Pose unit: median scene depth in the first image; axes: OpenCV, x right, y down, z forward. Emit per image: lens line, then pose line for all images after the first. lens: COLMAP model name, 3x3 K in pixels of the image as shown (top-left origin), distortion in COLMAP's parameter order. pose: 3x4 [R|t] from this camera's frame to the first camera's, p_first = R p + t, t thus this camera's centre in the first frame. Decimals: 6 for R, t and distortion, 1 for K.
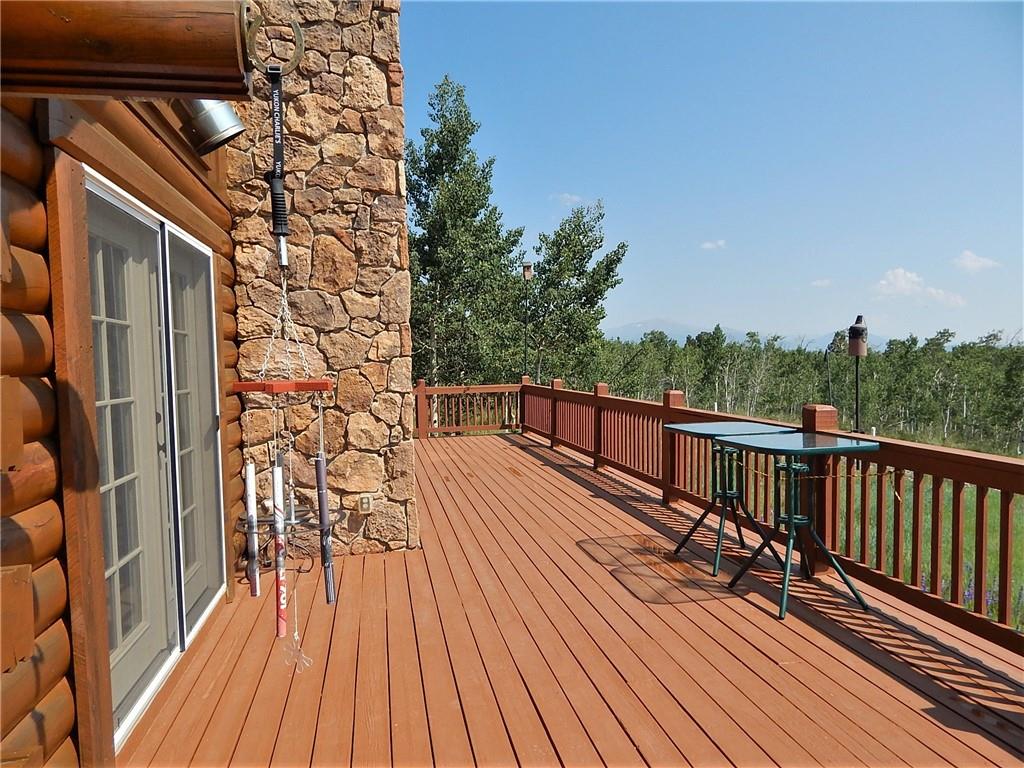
lens RADIAL K [[676.6, 0, 514.6], [0, 676.6, 377.6], [0, 0, 1]] dist [0.004203, -0.011882]
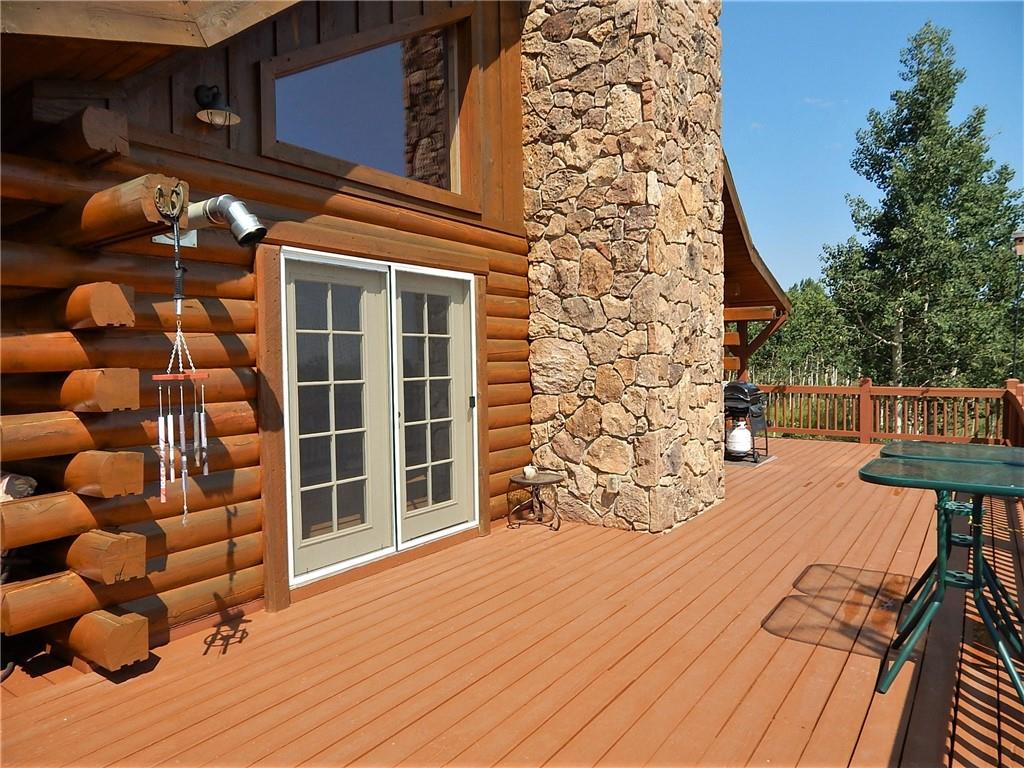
lens RADIAL K [[676.6, 0, 510.9], [0, 676.6, 377.3], [0, 0, 1]] dist [0.004203, -0.011882]
pose [[0.683262, 0.035859, -0.729292, 0.479657], [-0.026984, 0.999351, 0.023857, -0.013370], [0.729675, 0.003378, 0.683786, 0.103982]]
